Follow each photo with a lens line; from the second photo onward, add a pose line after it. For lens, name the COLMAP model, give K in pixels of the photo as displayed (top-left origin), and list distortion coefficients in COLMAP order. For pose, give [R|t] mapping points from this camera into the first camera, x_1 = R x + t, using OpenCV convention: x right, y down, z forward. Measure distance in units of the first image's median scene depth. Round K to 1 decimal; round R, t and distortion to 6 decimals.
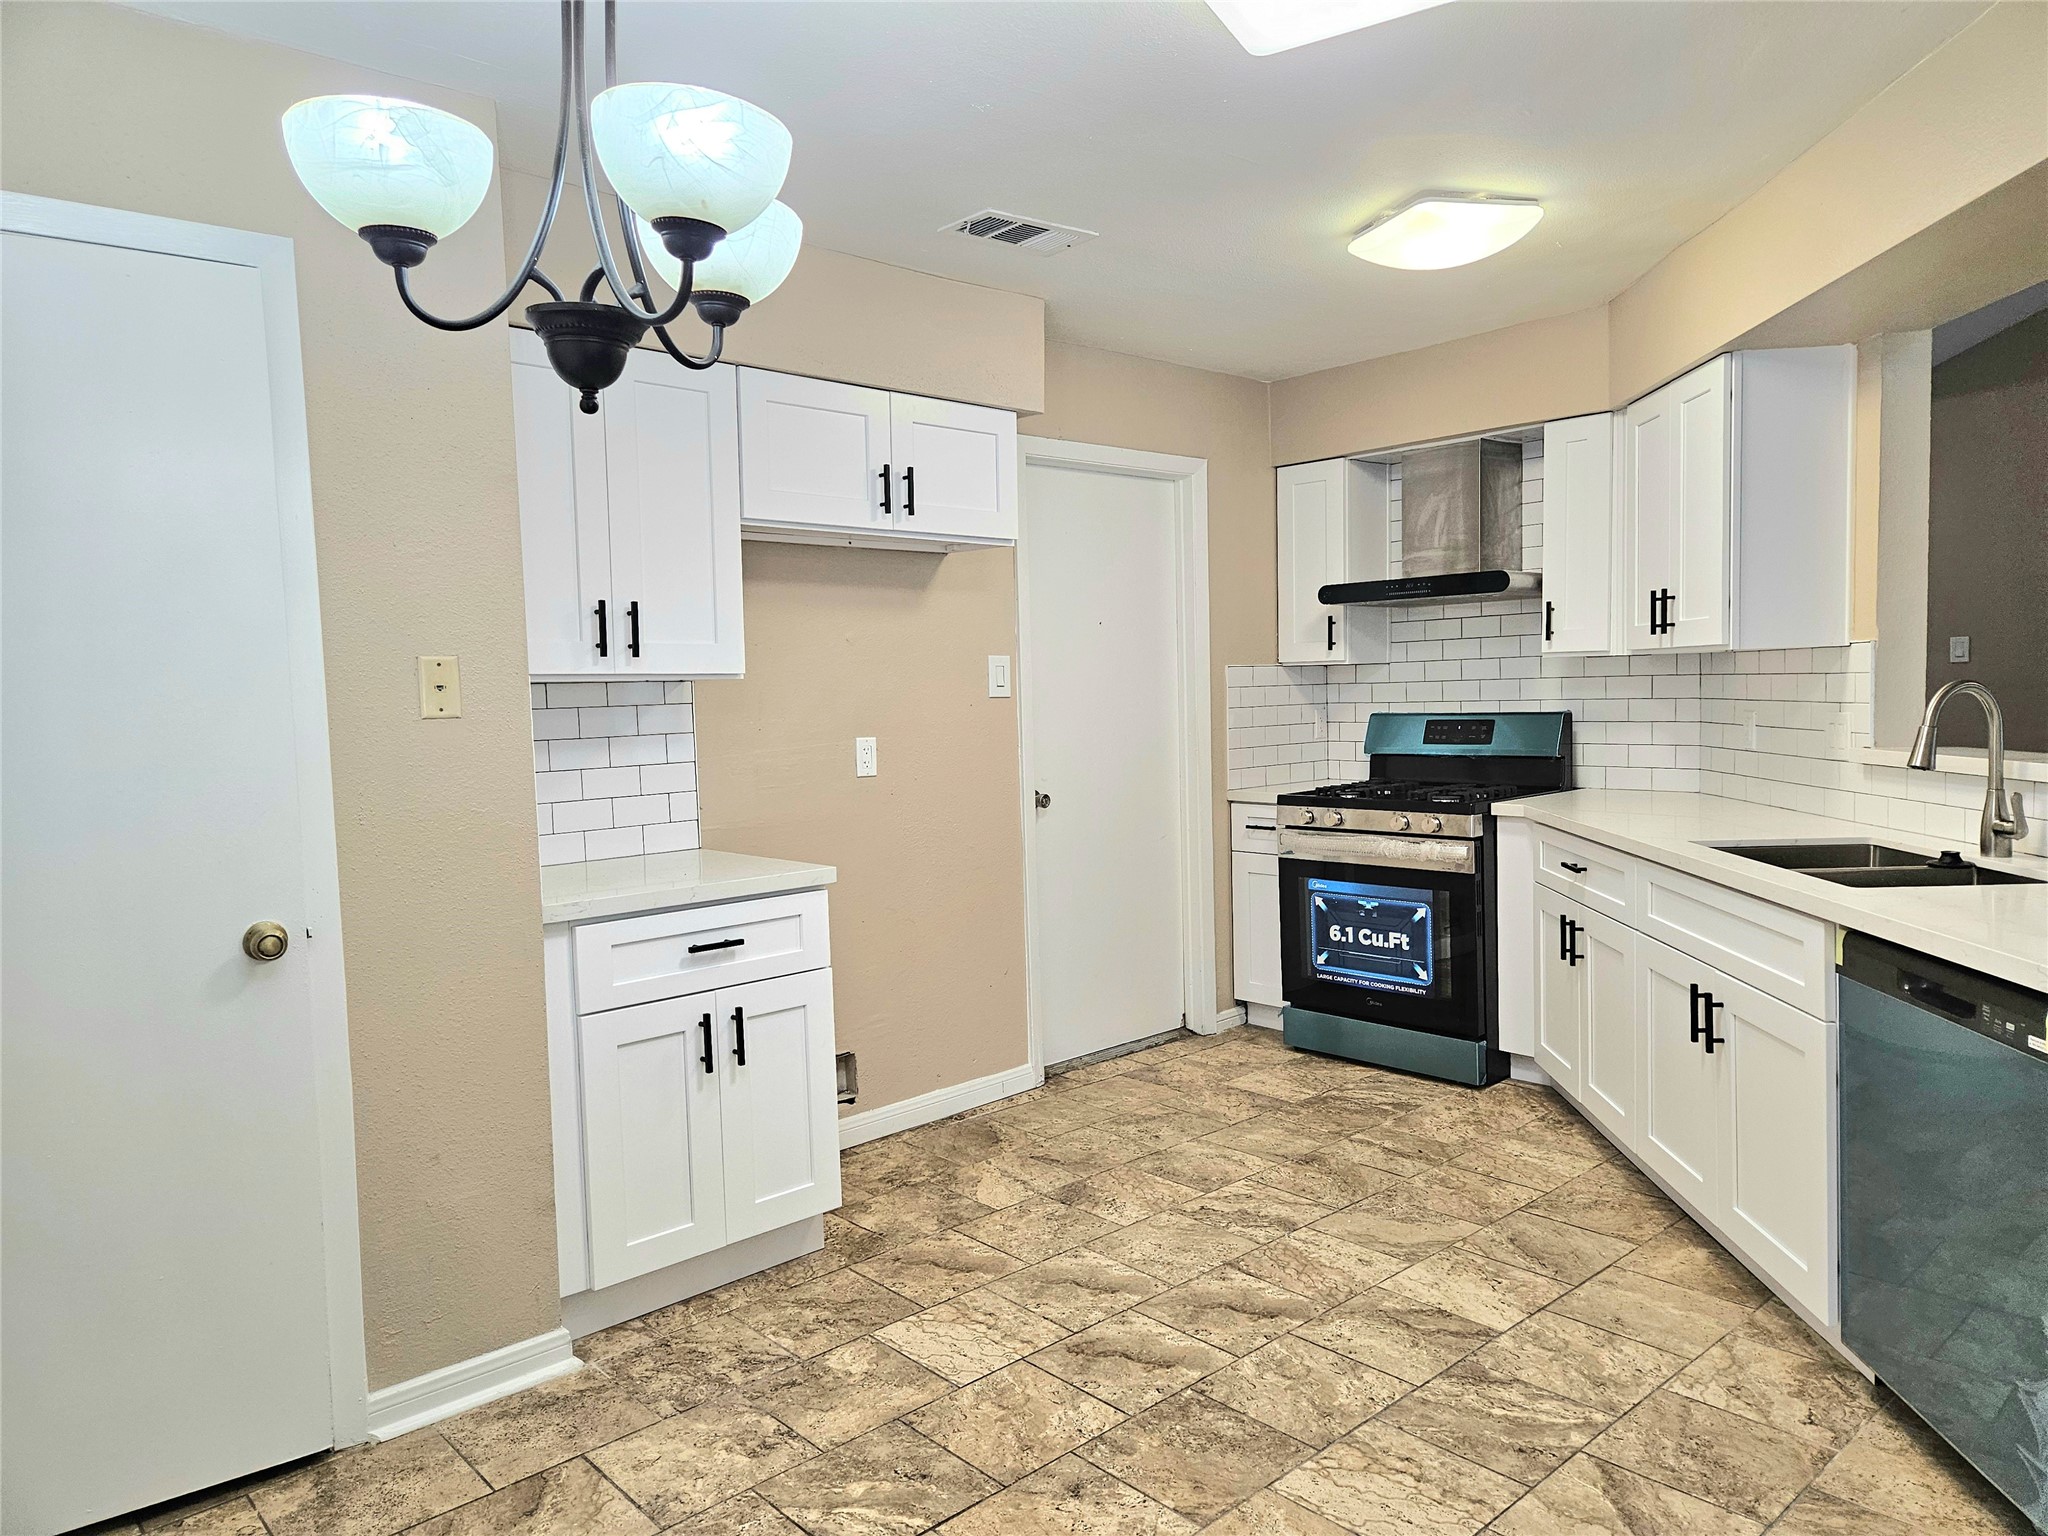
lens RADIAL K [[1331.6, 0, 1032.4], [0, 1331.6, 751.9], [0, 0, 1]] dist [0.065653, -0.047342]
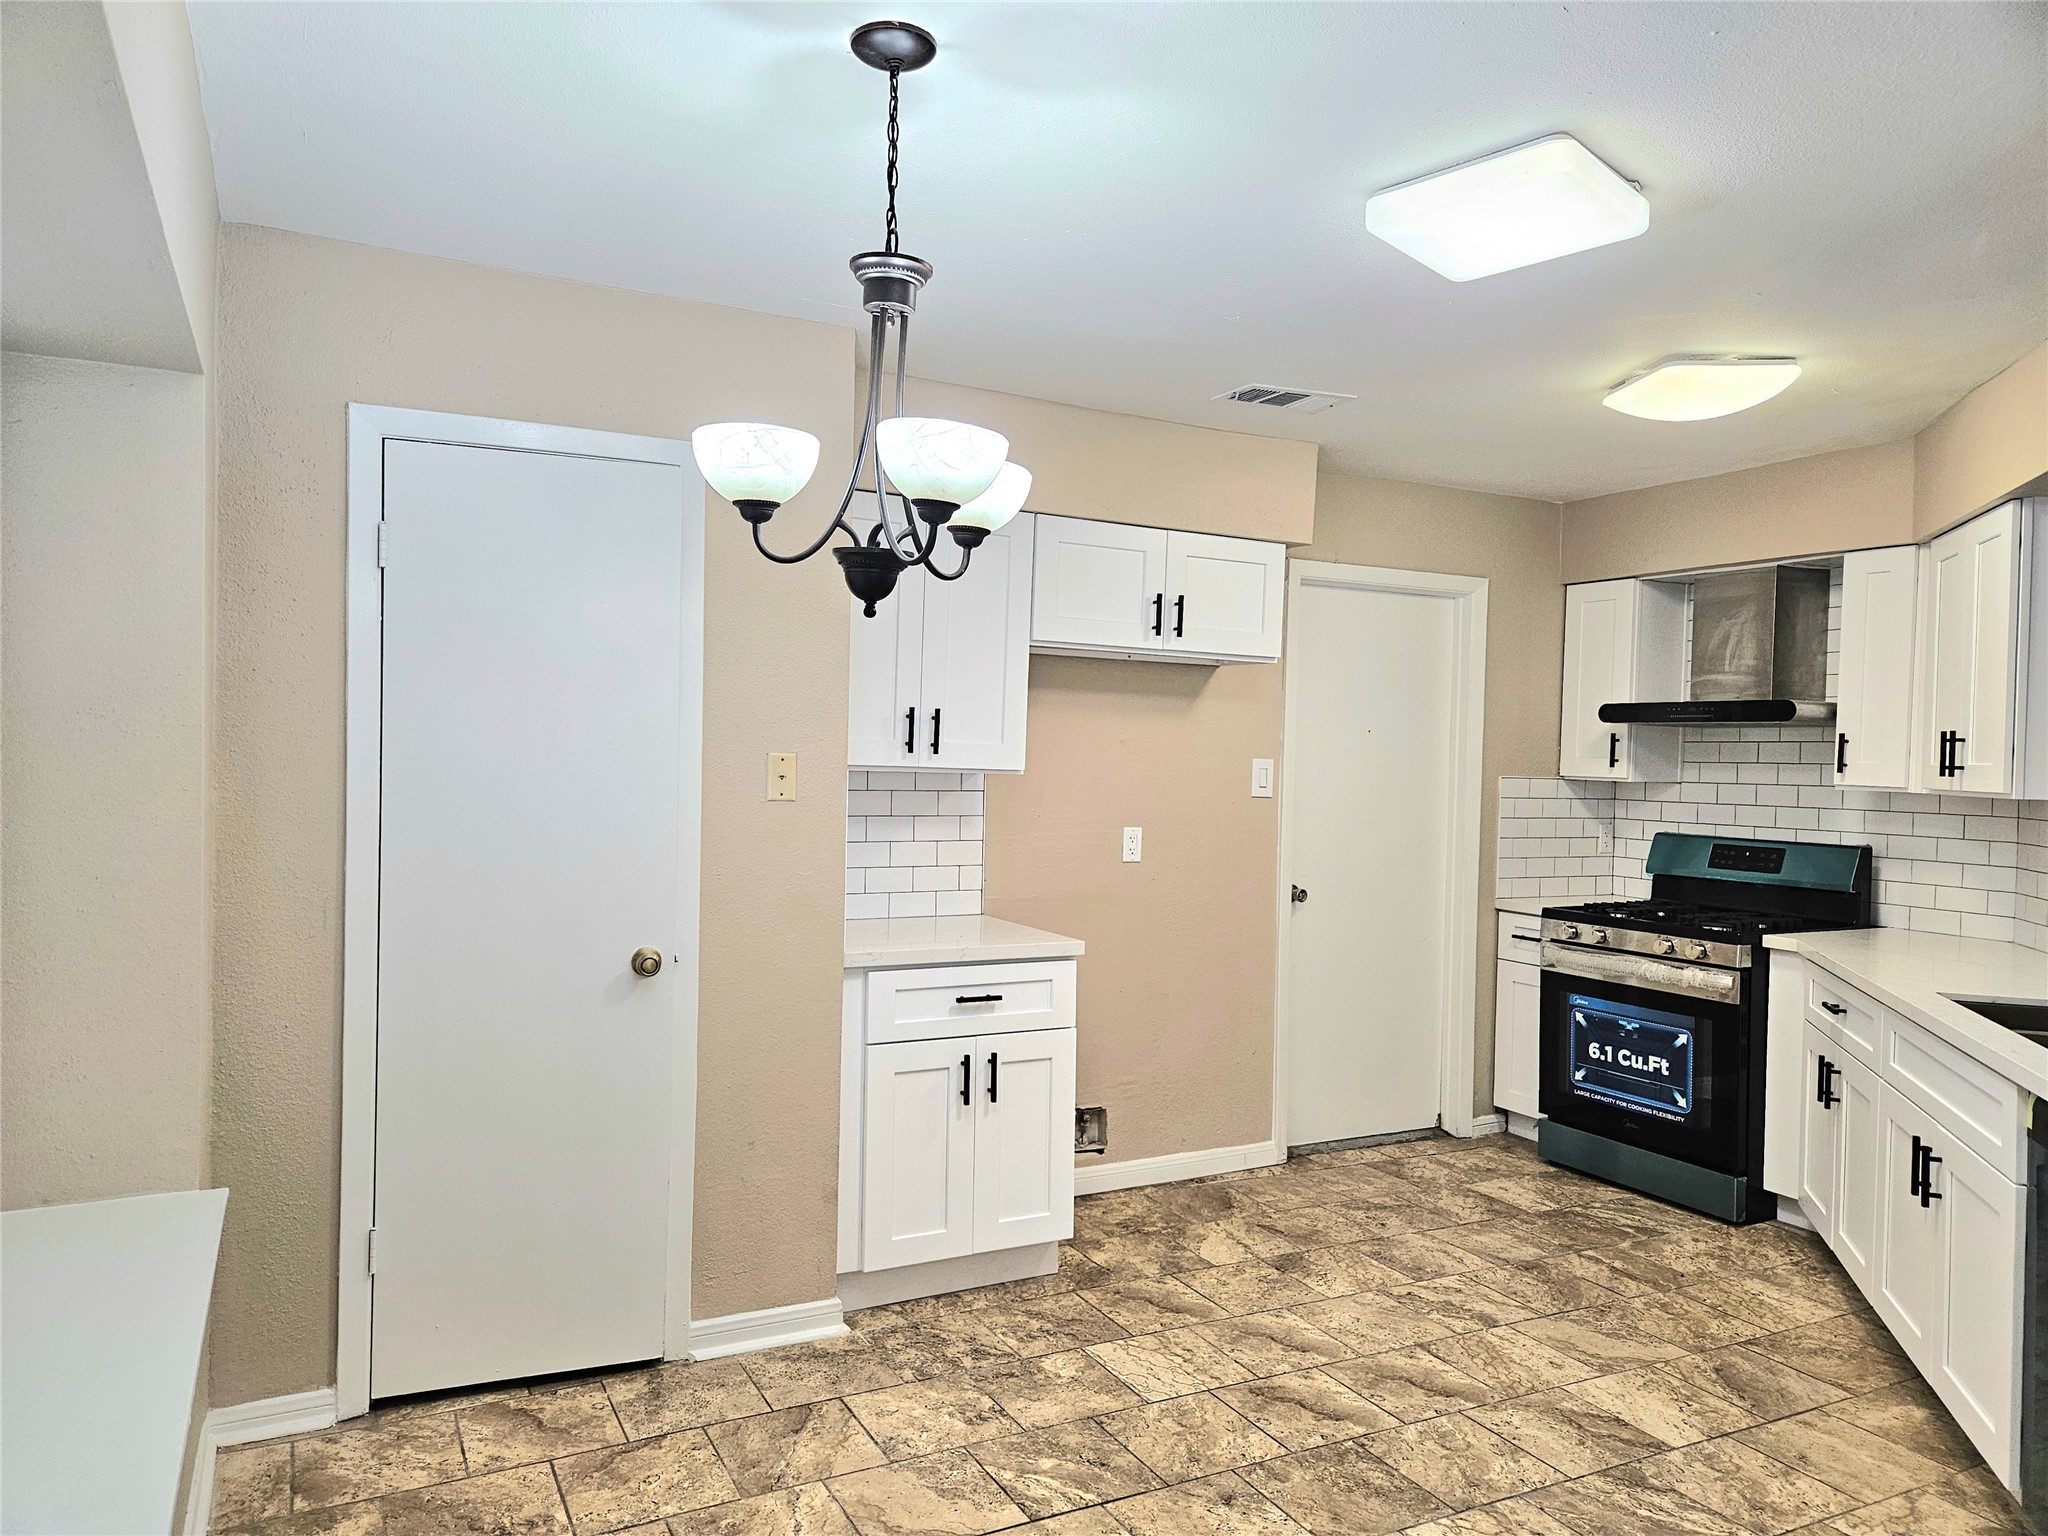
lens RADIAL K [[1331.6, 0, 1032.4], [0, 1331.6, 751.9], [0, 0, 1]] dist [0.065653, -0.047342]
pose [[0.966742, 0.051417, -0.250533, 0.088292], [-0.064579, 0.996916, -0.044596, -0.023154], [0.247467, 0.059292, 0.967080, -0.143222]]
